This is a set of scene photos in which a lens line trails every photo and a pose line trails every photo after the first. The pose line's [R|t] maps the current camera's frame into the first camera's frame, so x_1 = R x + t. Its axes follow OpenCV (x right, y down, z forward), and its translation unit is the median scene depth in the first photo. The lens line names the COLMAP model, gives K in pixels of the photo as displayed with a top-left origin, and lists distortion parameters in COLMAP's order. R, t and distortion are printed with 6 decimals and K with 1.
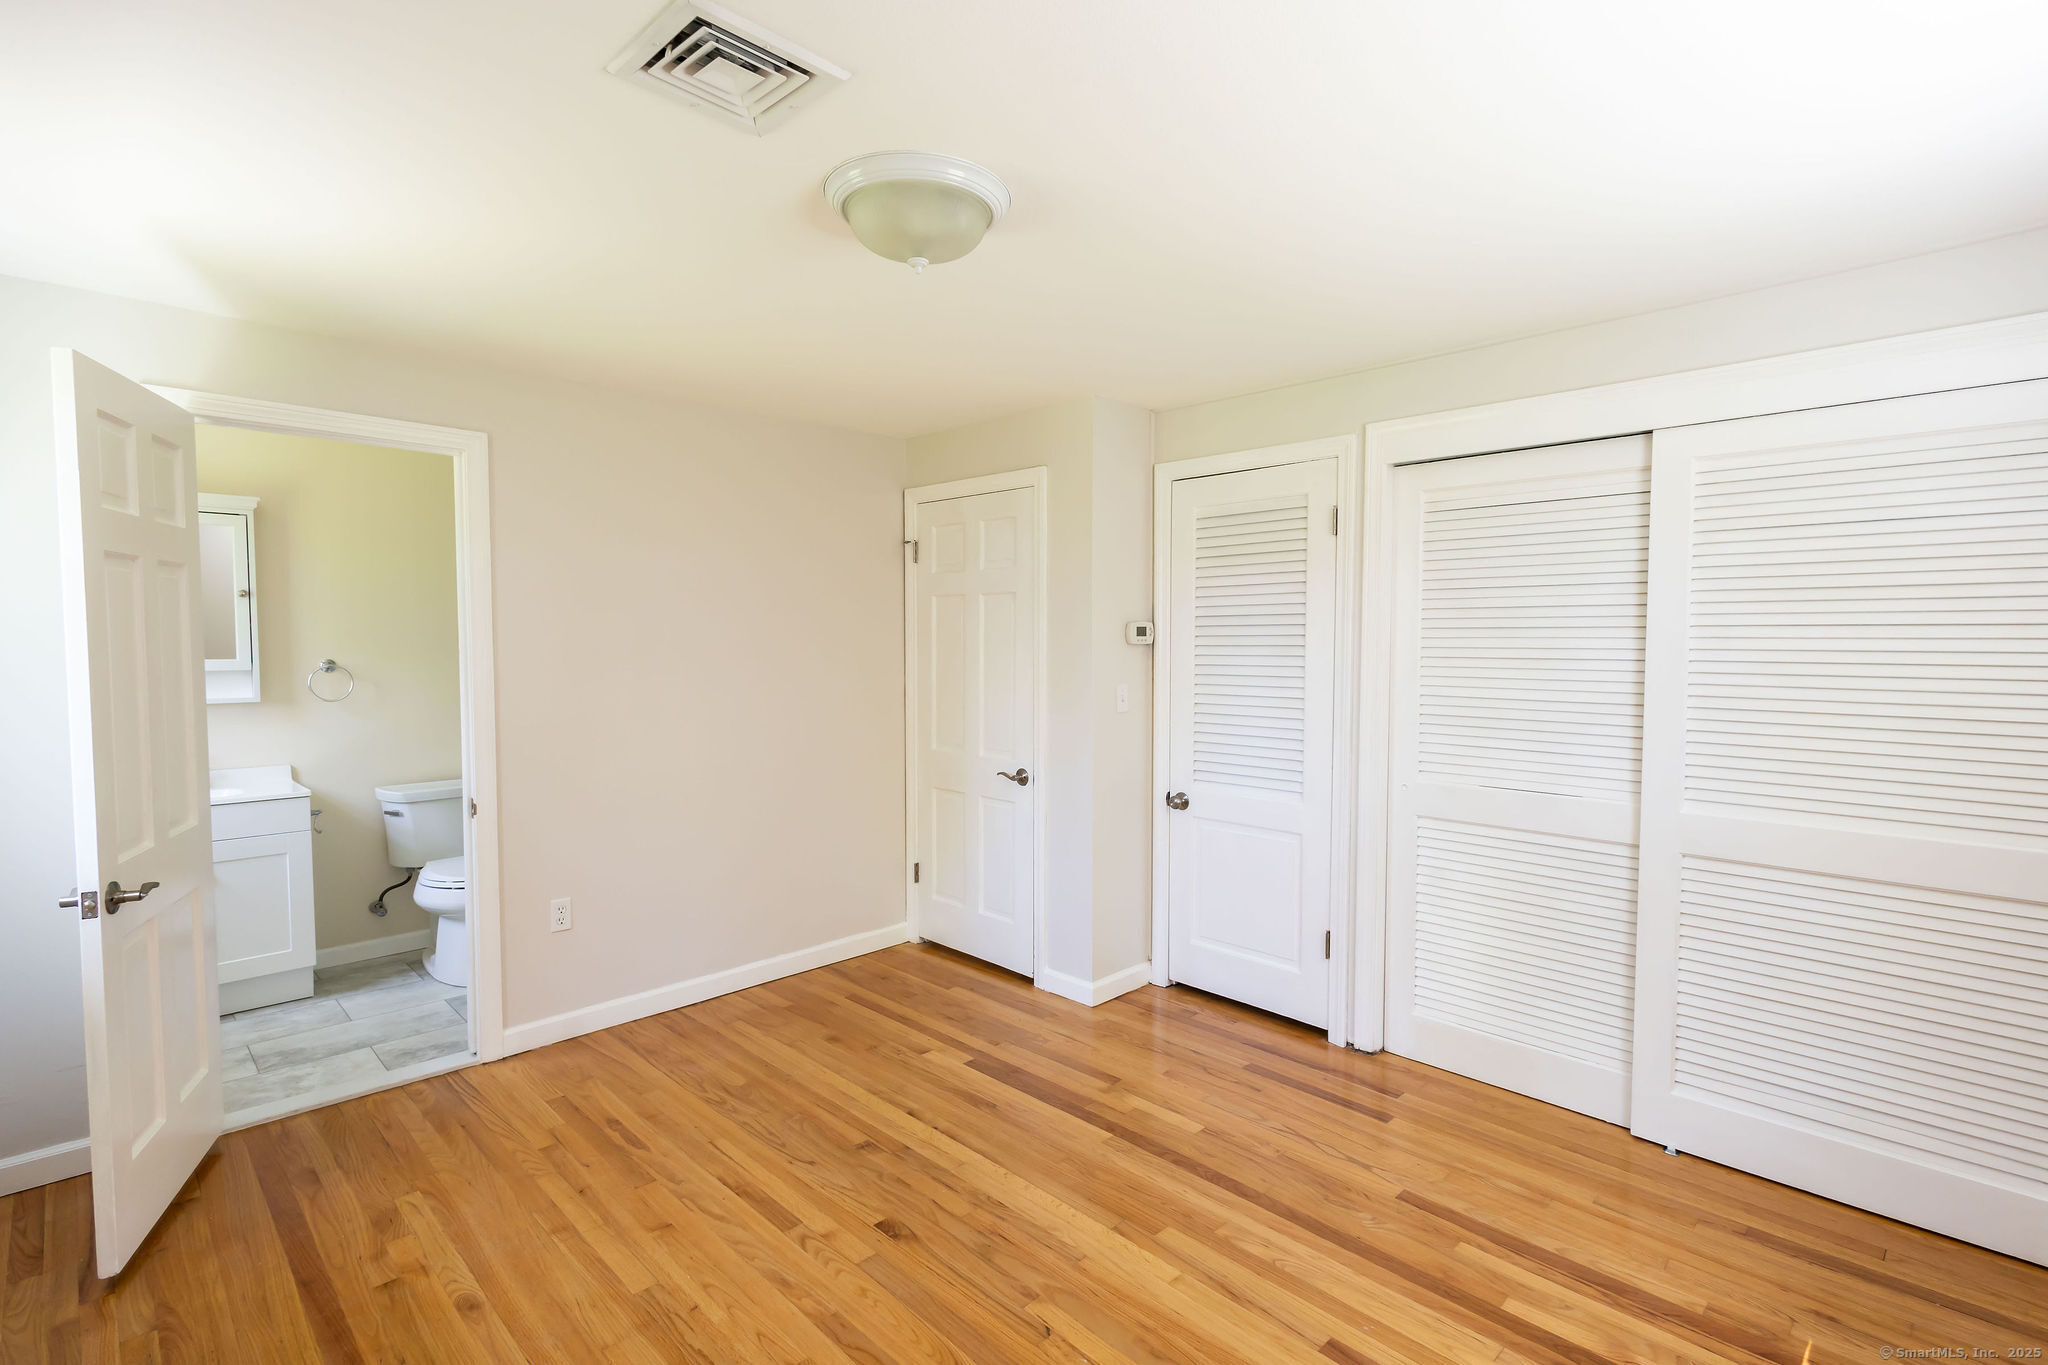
lens RADIAL K [[956.6, 0, 1030.8], [0, 956.6, 675.3], [0, 0, 1]] dist [0.017638, -0.000885]
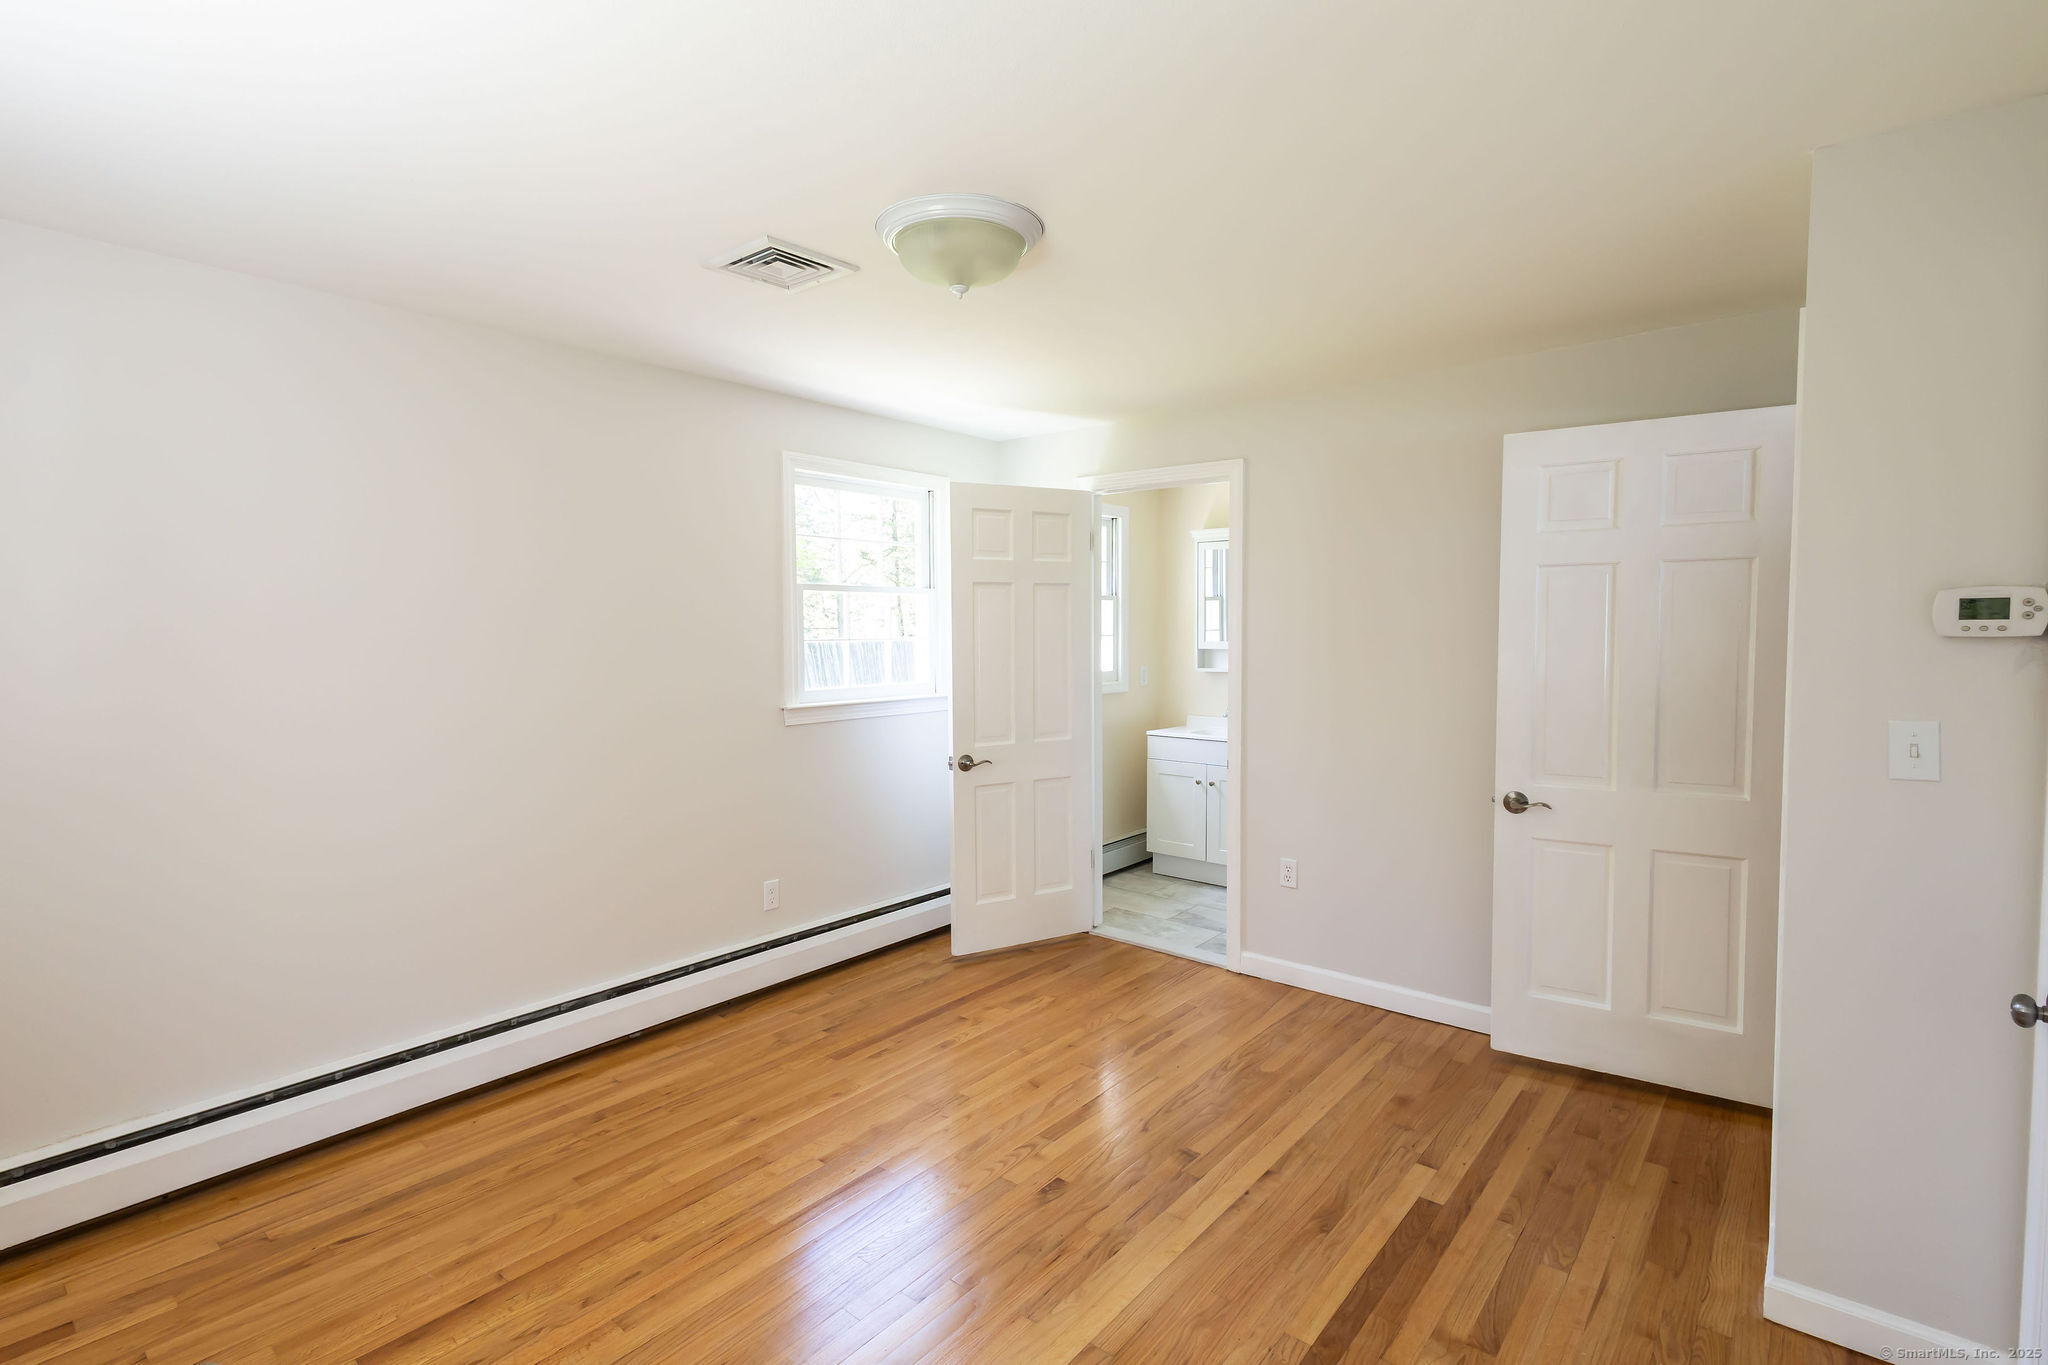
lens RADIAL K [[956.6, 0, 1003.3], [0, 956.6, 670.6], [0, 0, 1]] dist [0.017638, -0.000885]
pose [[0.090942, 0.043622, -0.994900, 0.654633], [-0.034845, 0.998568, 0.040597, -0.023830], [0.995246, 0.030975, 0.092332, 0.621517]]
